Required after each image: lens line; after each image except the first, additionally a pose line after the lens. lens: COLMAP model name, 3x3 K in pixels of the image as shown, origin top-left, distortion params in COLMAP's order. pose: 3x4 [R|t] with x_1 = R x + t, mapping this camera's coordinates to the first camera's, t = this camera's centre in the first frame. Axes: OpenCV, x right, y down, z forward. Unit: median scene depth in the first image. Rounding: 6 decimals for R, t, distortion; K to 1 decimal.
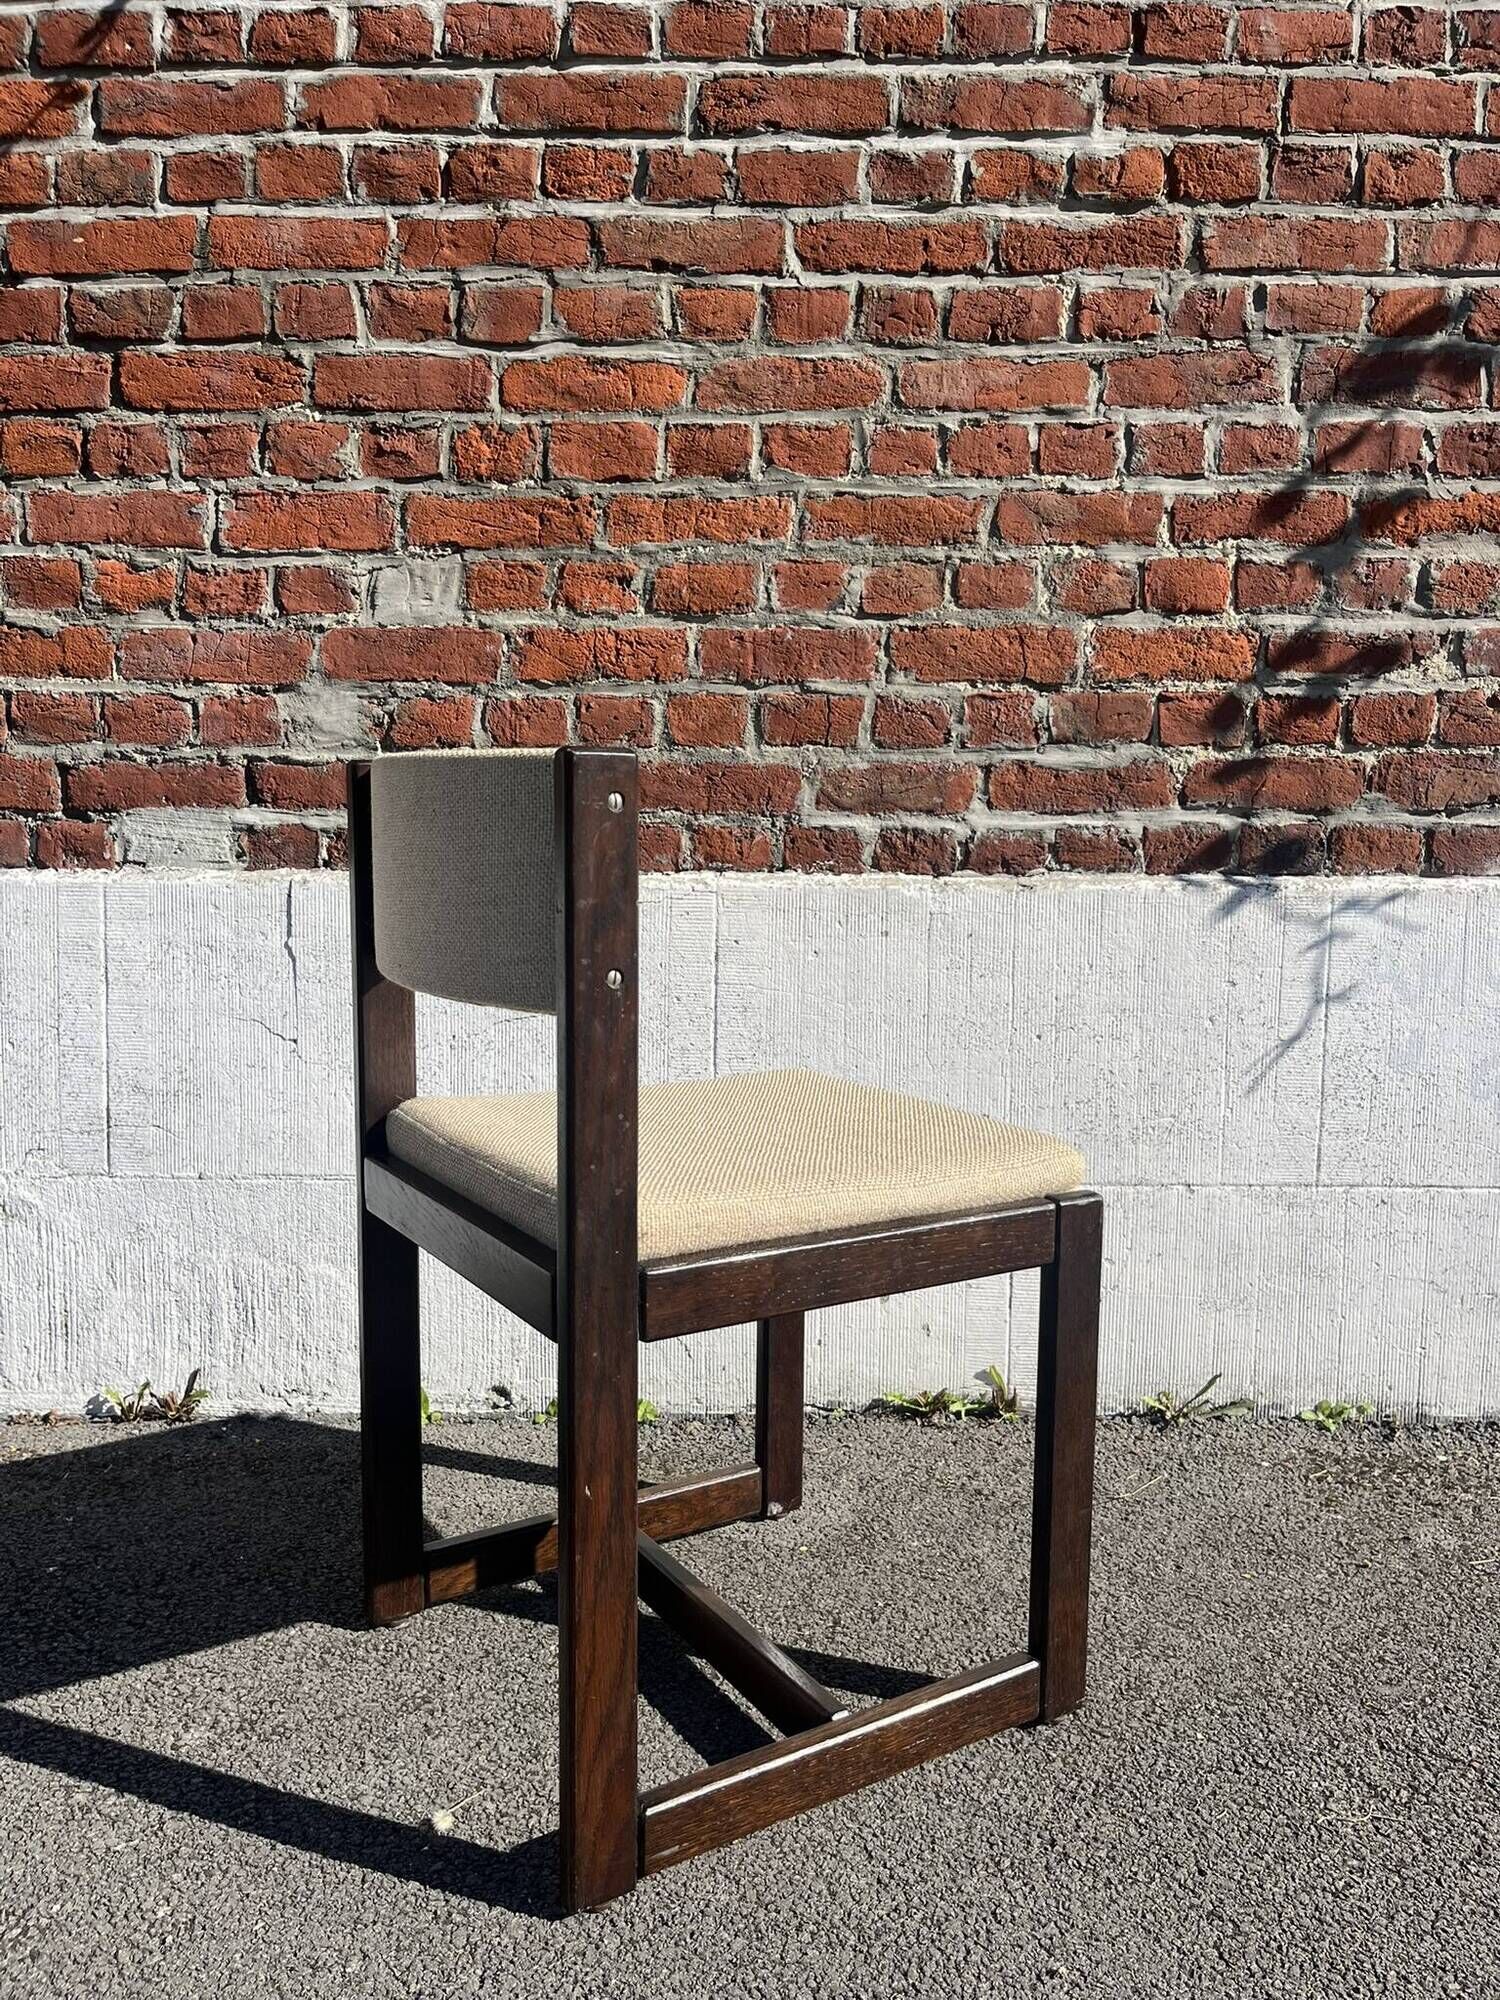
lens RADIAL K [[1345.0, 0, 755.5], [0, 1345.0, 1005.9], [0, 0, 1]] dist [0.035883, -0.048145]
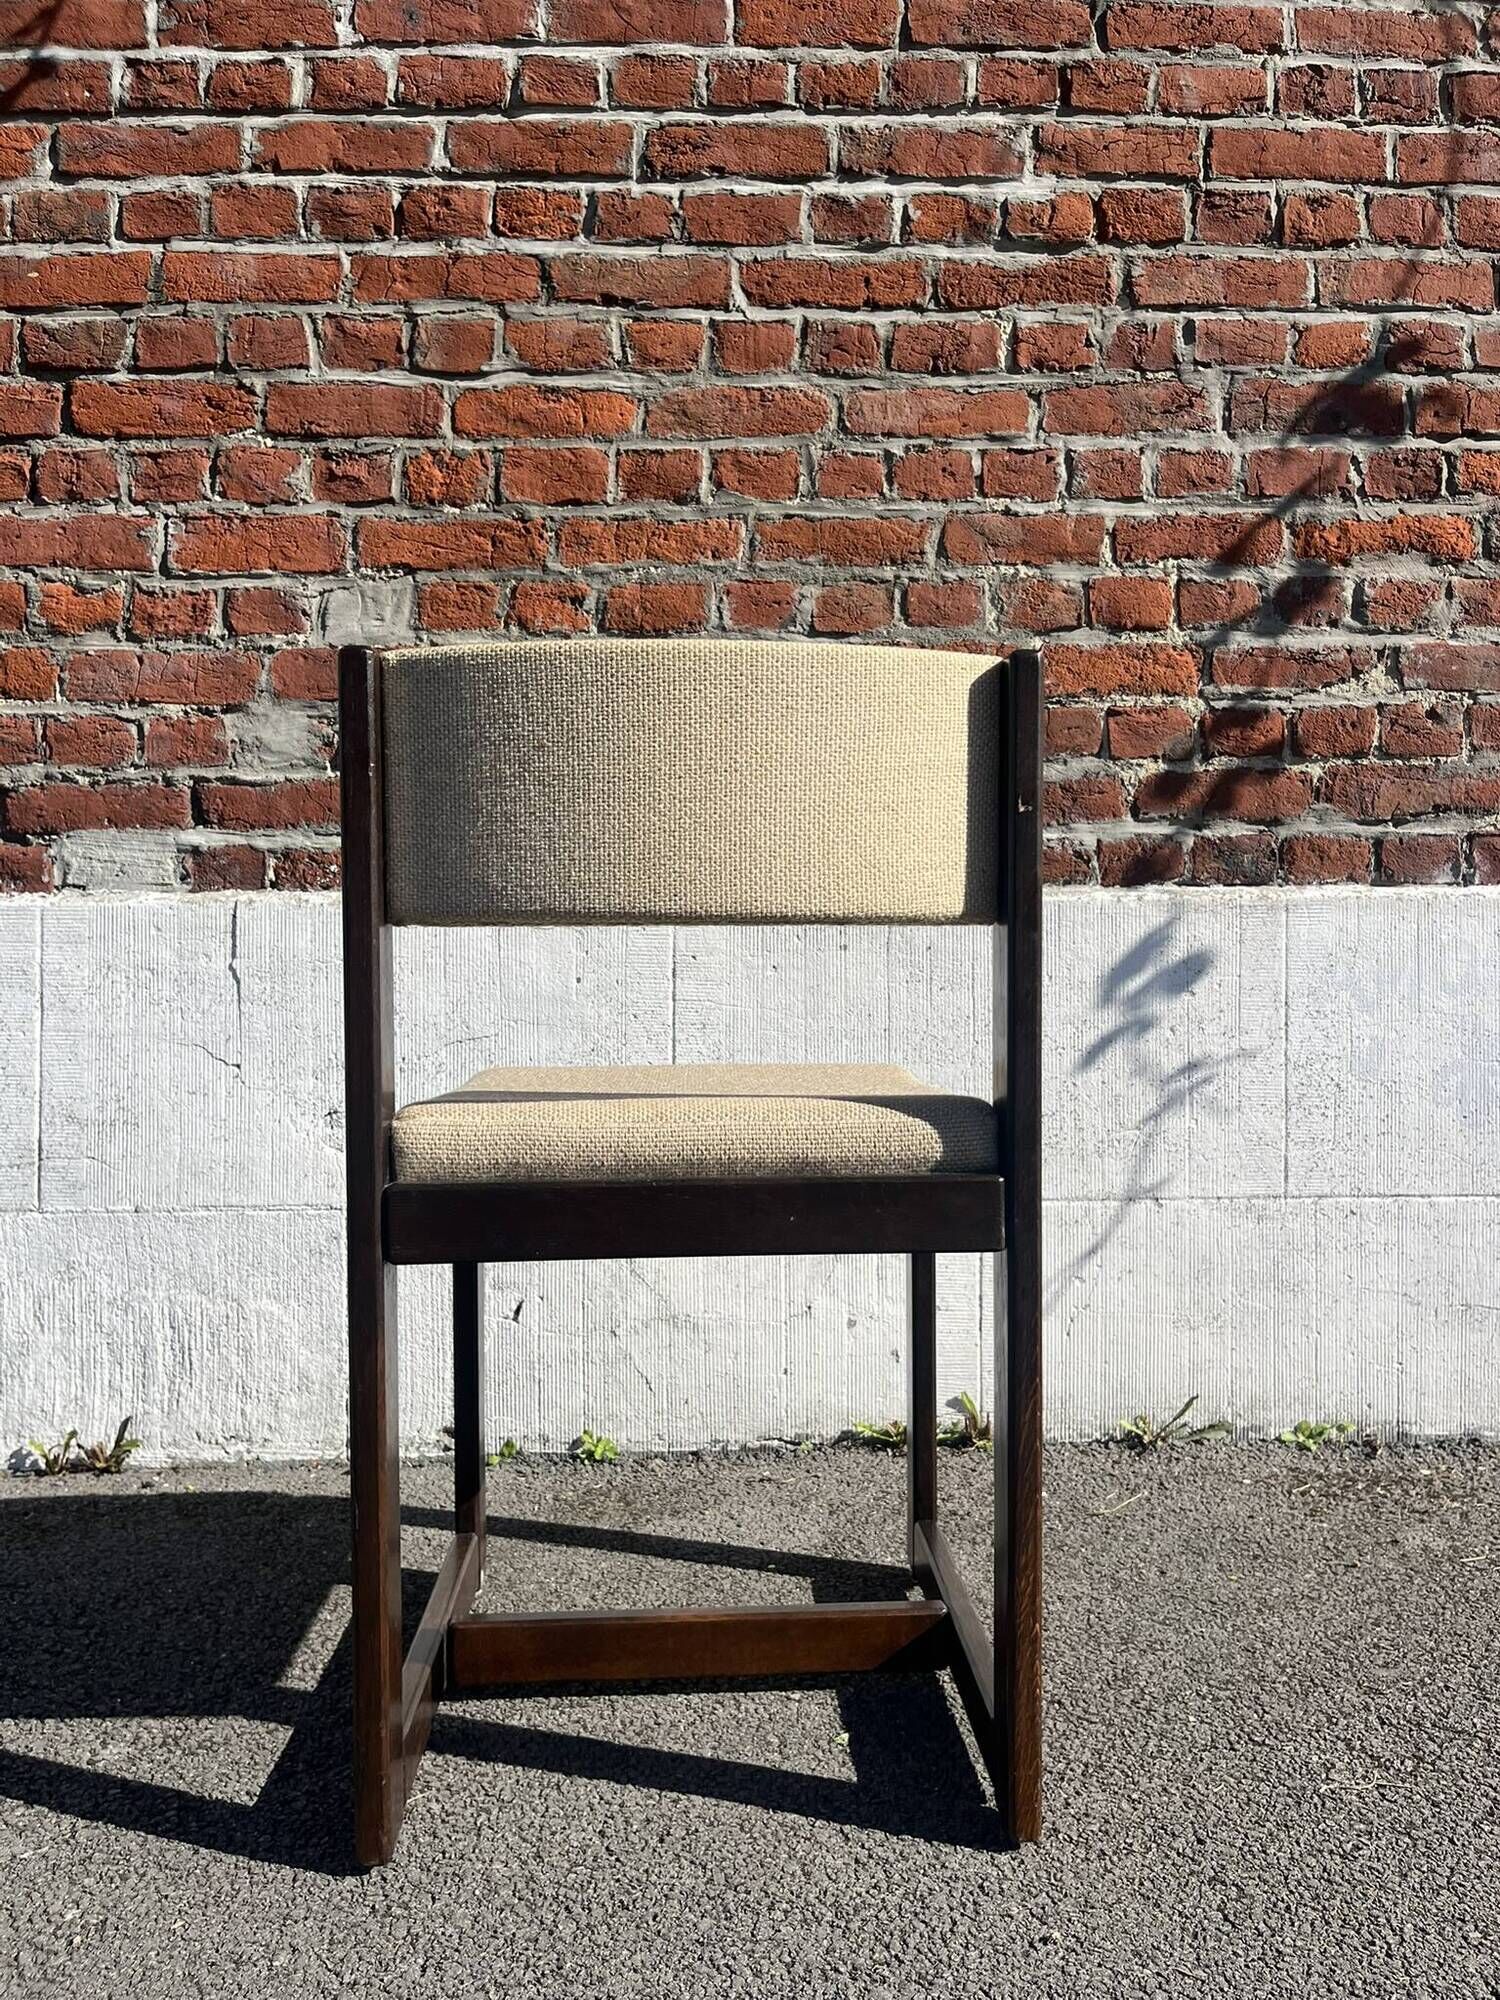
lens RADIAL K [[1345.0, 0, 766.0], [0, 1345.0, 1052.3], [0, 0, 1]] dist [0.035883, -0.048145]
pose [[0.999249, -0.015186, 0.035646, 0.002781], [0.018034, 0.996552, -0.080982, 0.104768], [-0.034293, 0.081564, 0.996078, 0.021420]]
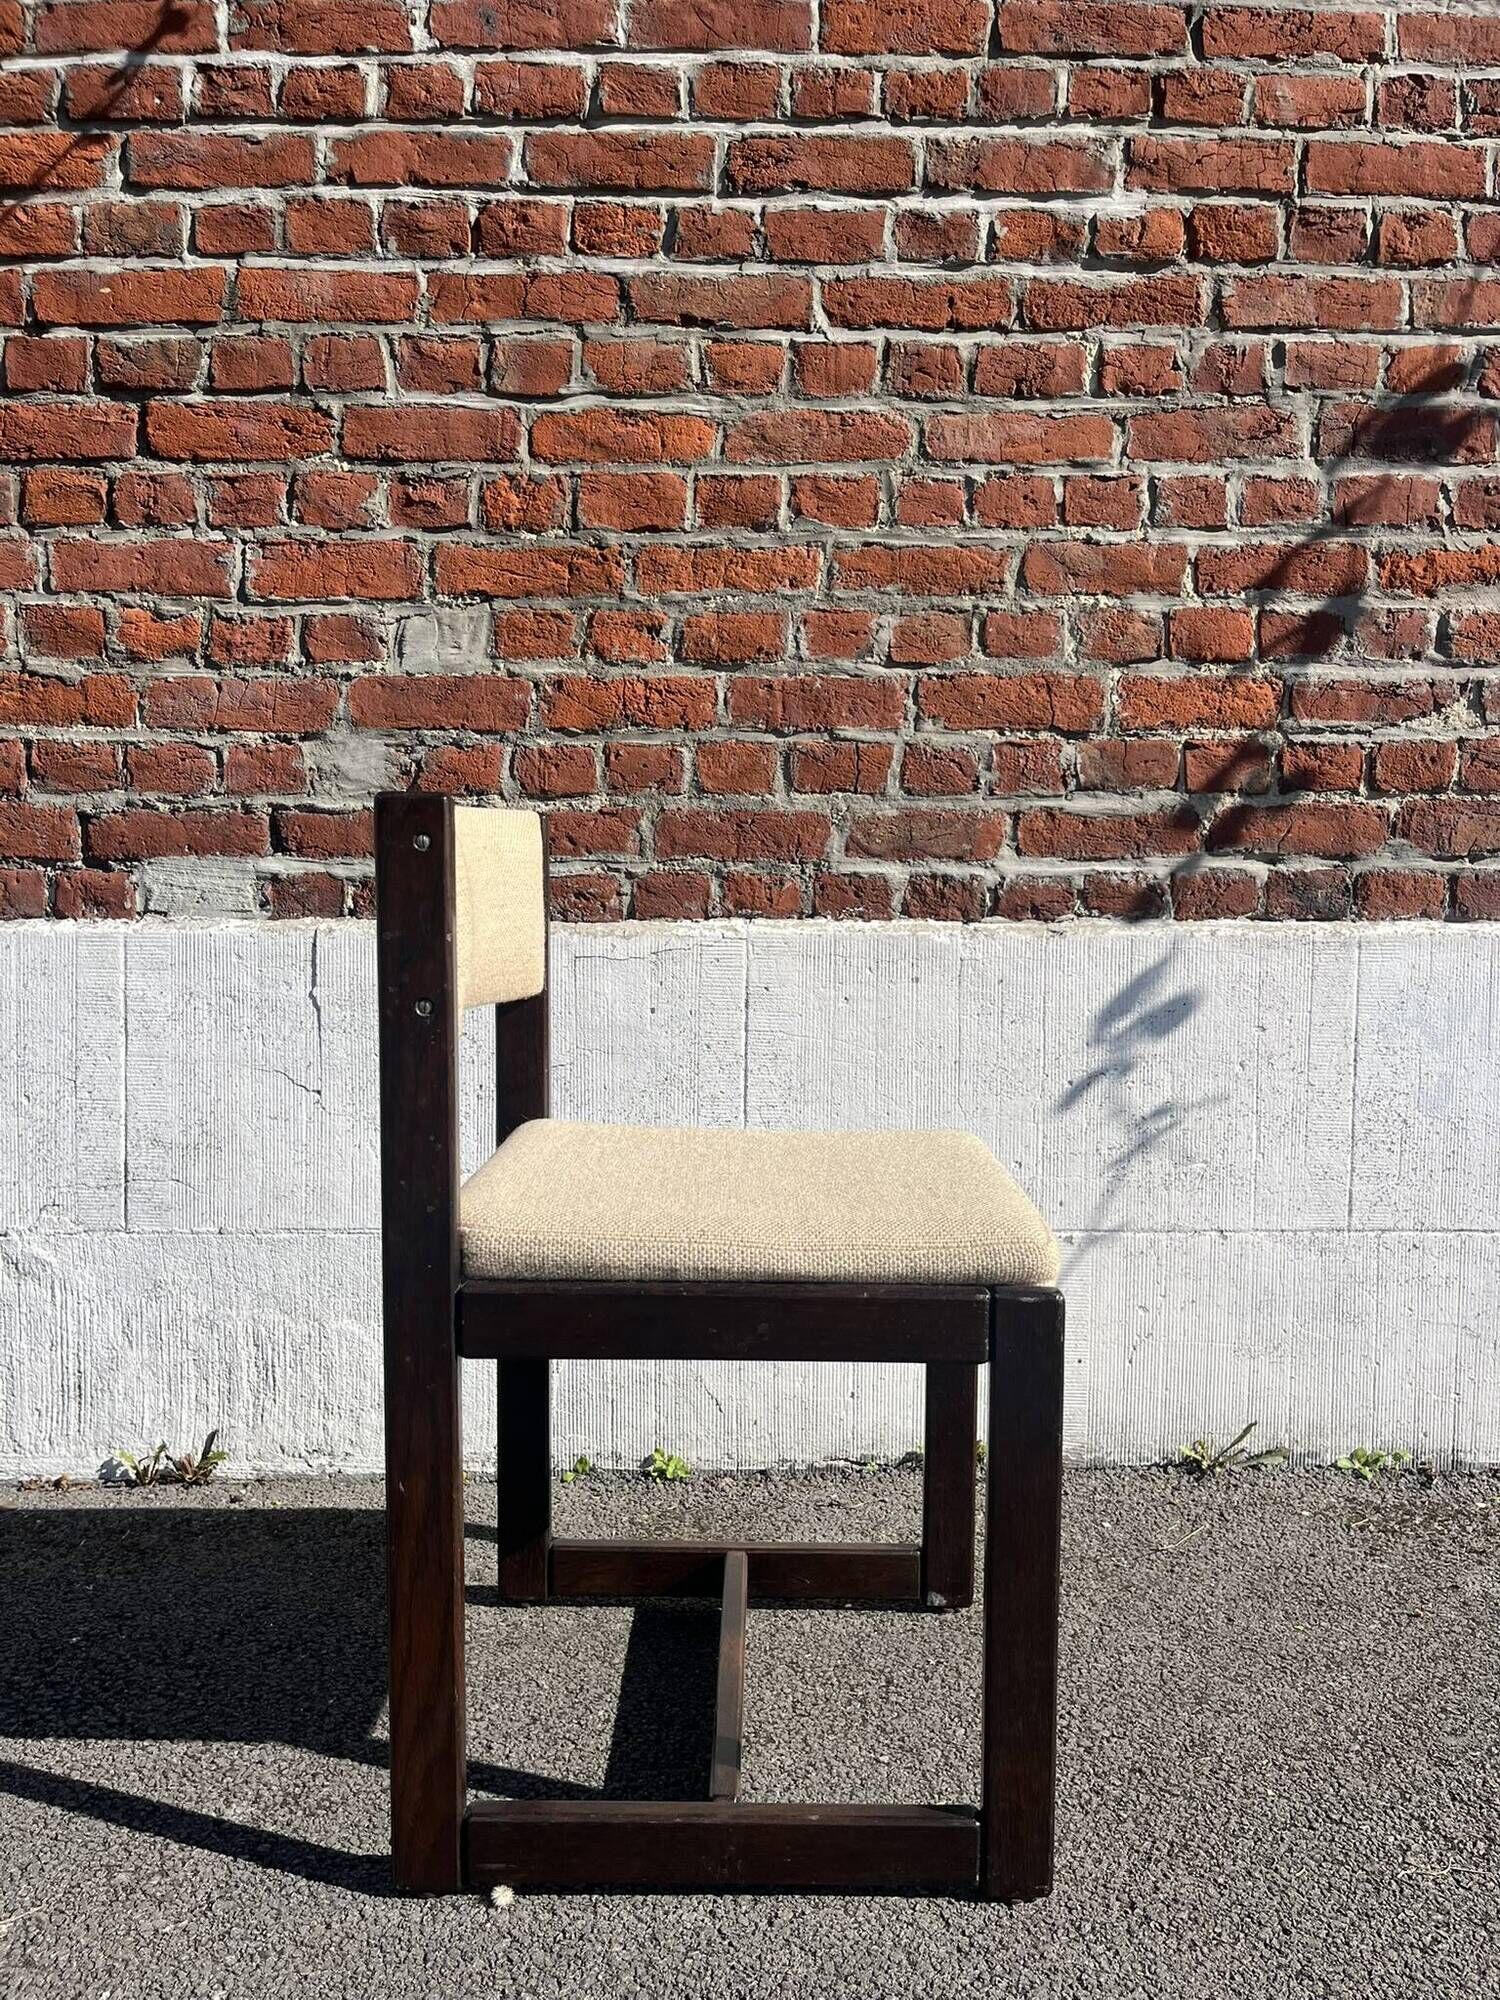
lens RADIAL K [[1345.0, 0, 759.3], [0, 1345.0, 1017.9], [0, 0, 1]] dist [0.035883, -0.048145]
pose [[0.999718, -0.005564, 0.023070, -0.043779], [0.006308, 0.999458, -0.032305, 0.005806], [-0.022878, 0.032441, 0.999212, 0.007425]]
